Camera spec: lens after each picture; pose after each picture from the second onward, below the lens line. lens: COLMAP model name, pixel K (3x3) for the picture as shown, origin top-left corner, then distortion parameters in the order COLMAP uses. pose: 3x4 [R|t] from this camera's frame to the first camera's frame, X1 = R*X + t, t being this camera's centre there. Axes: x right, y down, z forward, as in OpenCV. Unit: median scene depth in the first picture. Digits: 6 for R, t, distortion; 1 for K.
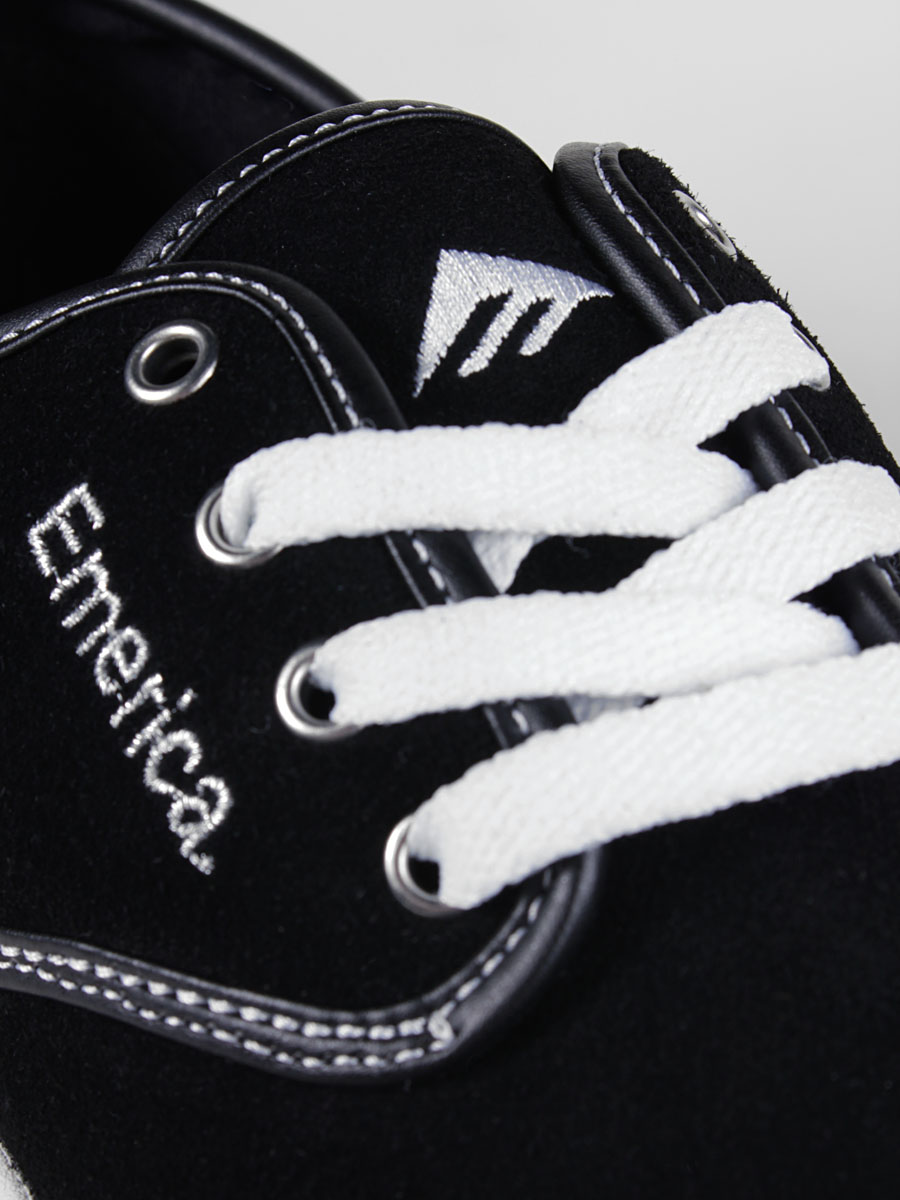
lens RADIAL K [[2995.4, 0, 450.5], [0, 2995.4, 597.4], [0, 0, 1]] dist [0.105409, 0.000000]
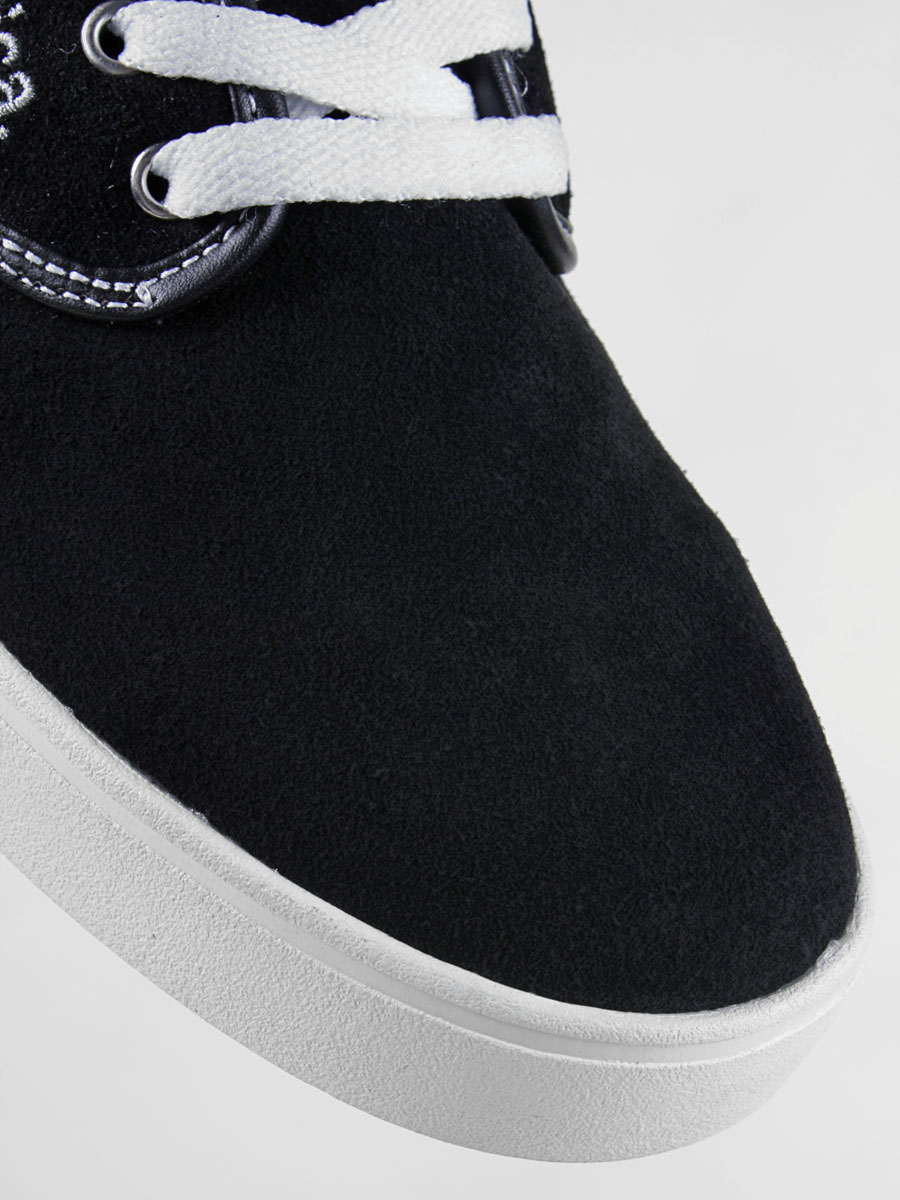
lens RADIAL K [[2995.4, 0, 448.3], [0, 2995.4, 598.0], [0, 0, 1]] dist [0.105409, 0.000000]
pose [[0.940205, 0.250787, 0.230477, -0.152996], [-0.296718, 0.935325, 0.192678, -0.039688], [-0.167249, -0.249544, 0.953811, -0.421197]]
